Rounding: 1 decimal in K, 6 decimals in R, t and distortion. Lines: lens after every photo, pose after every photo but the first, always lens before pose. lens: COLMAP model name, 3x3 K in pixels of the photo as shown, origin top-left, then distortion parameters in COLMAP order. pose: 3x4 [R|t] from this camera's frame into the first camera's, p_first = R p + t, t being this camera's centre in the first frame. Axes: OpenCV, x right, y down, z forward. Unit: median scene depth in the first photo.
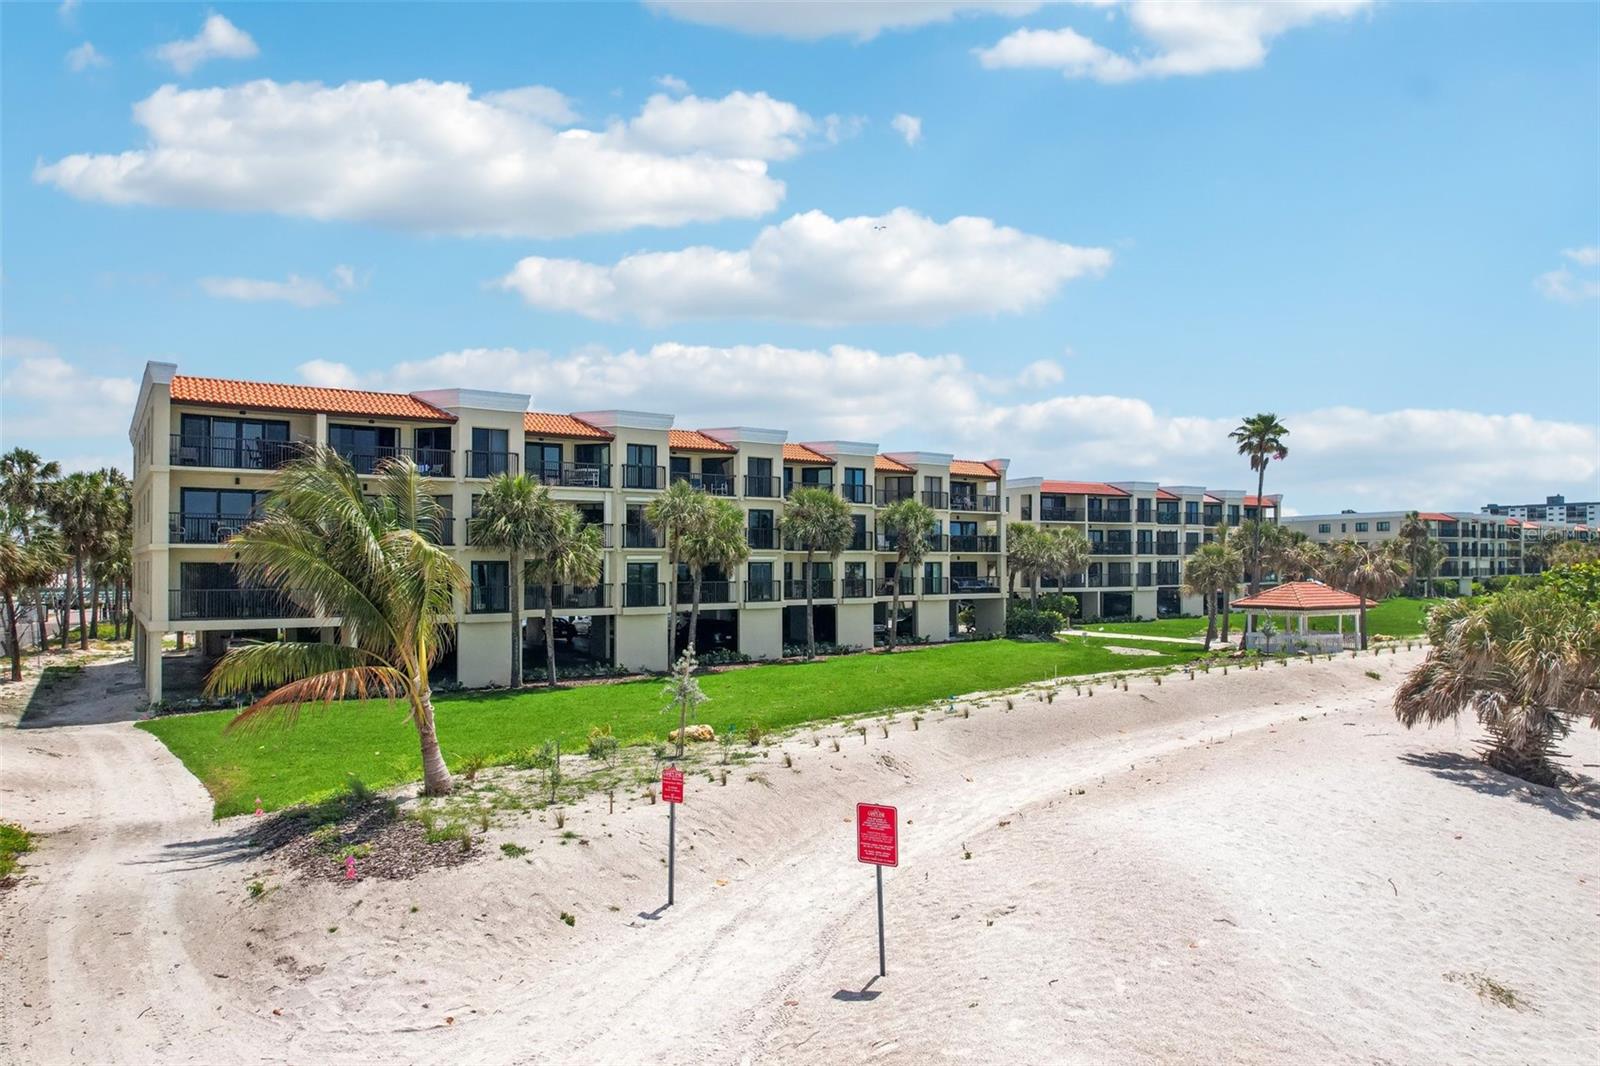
lens RADIAL K [[1031.4, 0, 800.6], [0, 1031.4, 584.4], [0, 0, 1]] dist [-0.035086, 0.000178]
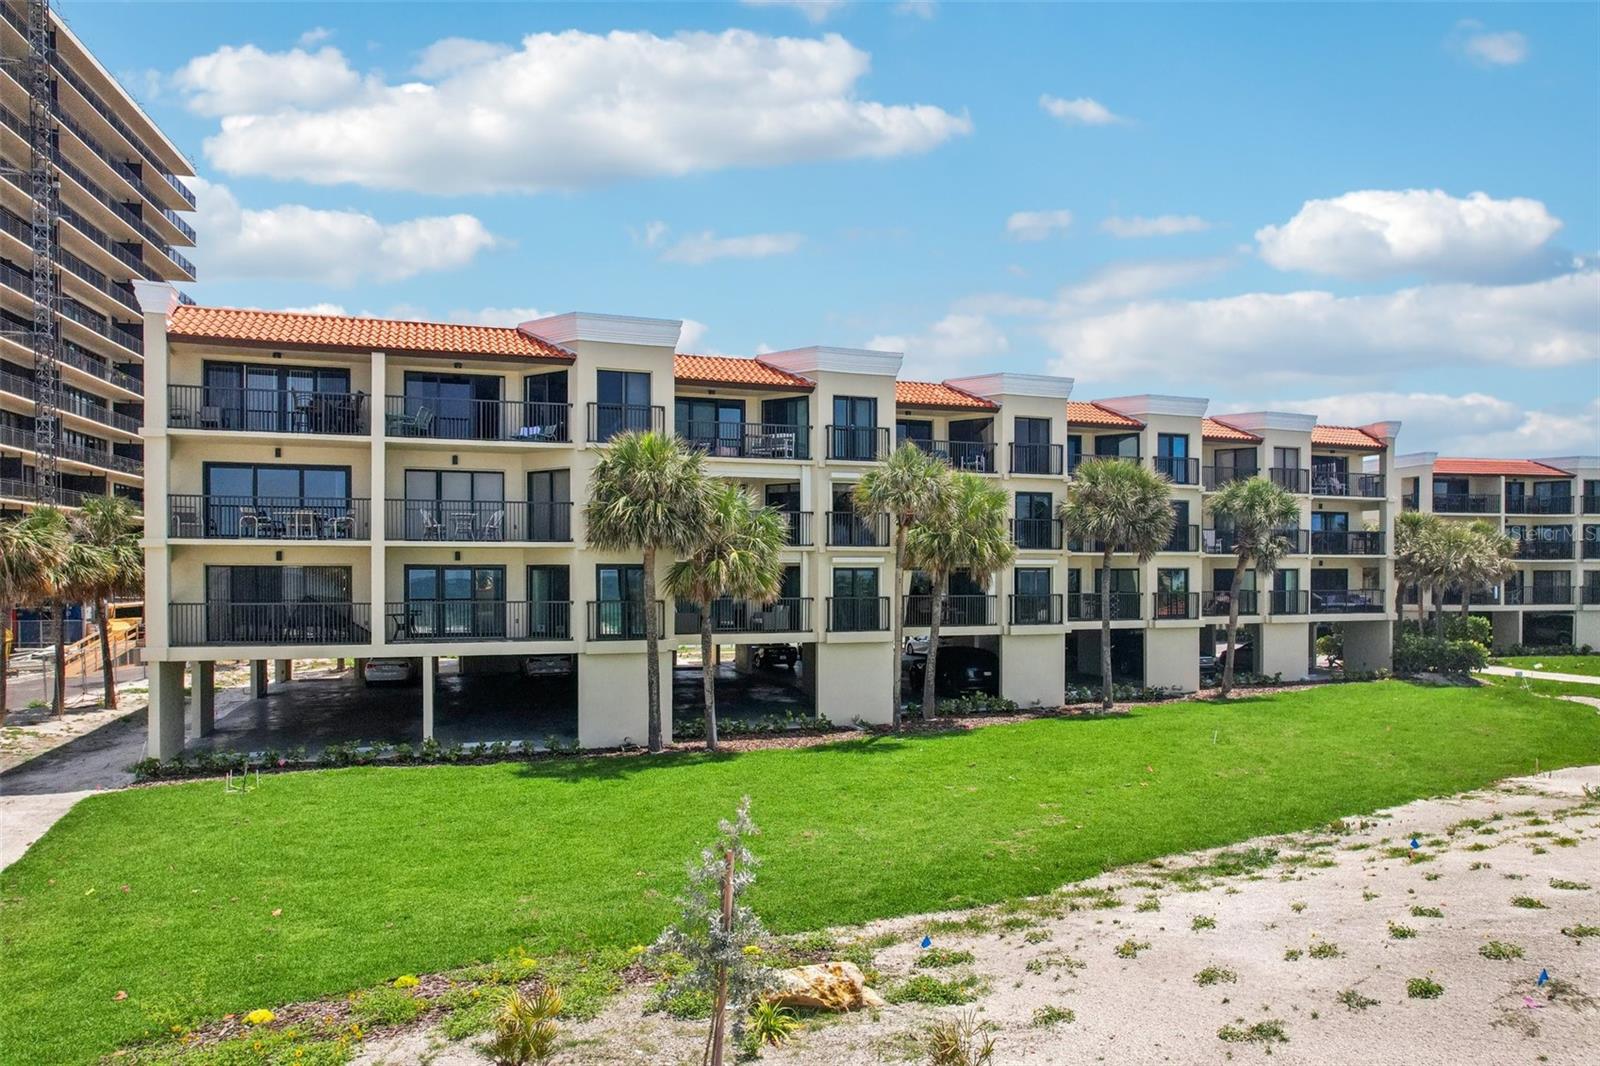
lens RADIAL K [[1031.4, 0, 800.6], [0, 1031.4, 584.4], [0, 0, 1]] dist [-0.035086, 0.000178]
pose [[0.962326, 0.003813, -0.271871, -0.000897], [-0.006515, 0.999938, -0.009035, -0.002906], [0.271820, 0.010466, 0.962291, 0.278981]]
